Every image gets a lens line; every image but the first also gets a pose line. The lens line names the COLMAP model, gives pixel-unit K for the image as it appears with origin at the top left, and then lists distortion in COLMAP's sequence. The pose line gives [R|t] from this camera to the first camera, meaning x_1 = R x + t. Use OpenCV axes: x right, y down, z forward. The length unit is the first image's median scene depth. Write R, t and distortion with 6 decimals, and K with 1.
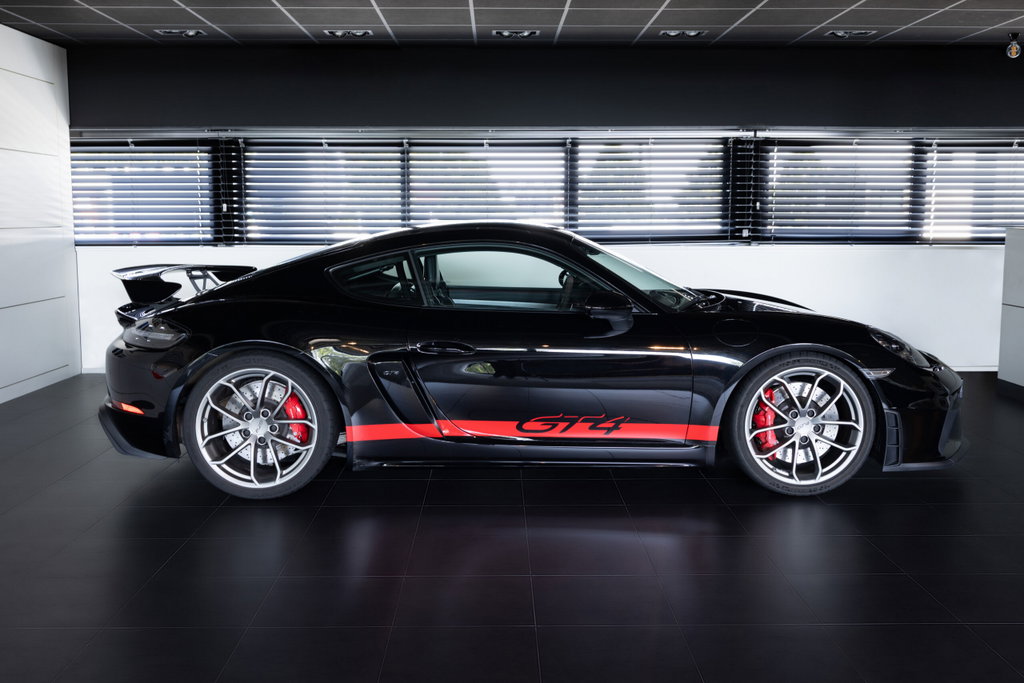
lens RADIAL K [[1035.9, 0, 512.0], [0, 1035.9, 341.5], [0, 0, 1]] dist [-0.009092, -0.012142]
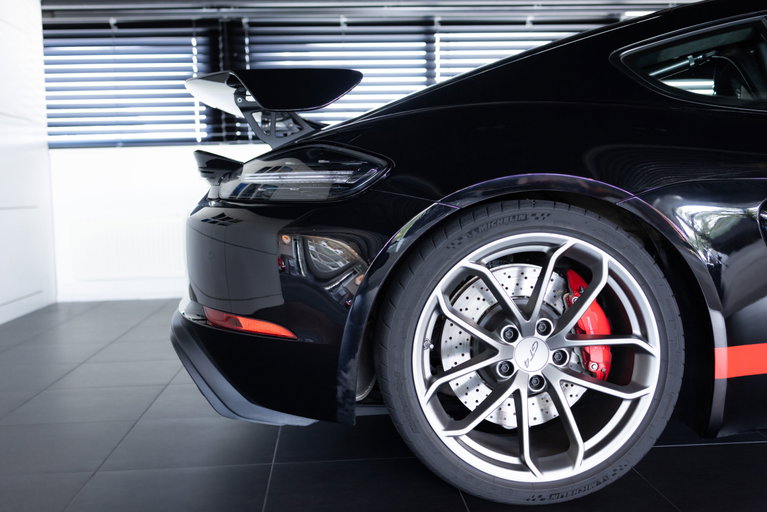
lens RADIAL K [[775.9, 0, 383.5], [0, 775.9, 256.0], [0, 0, 1]] dist [-0.009092, -0.012142]
pose [[0.998022, -0.029797, 0.055352, -0.330127], [0.031785, 0.998868, -0.035385, 0.046170], [-0.054235, 0.037074, 0.997840, 0.630693]]
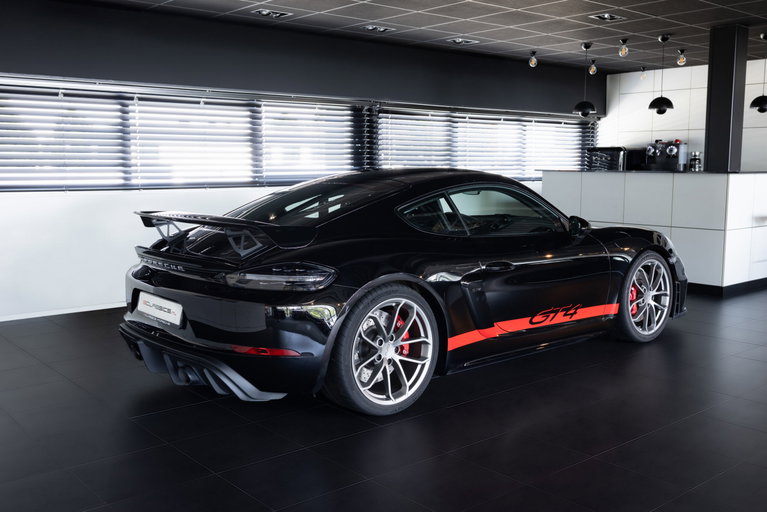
lens RADIAL K [[775.9, 0, 383.5], [0, 775.9, 256.0], [0, 0, 1]] dist [-0.009092, -0.012142]
pose [[0.763777, -0.073531, 0.641278, -0.776639], [0.074806, 0.996879, 0.025210, -0.041218], [-0.641130, 0.028716, 0.766894, 0.347425]]
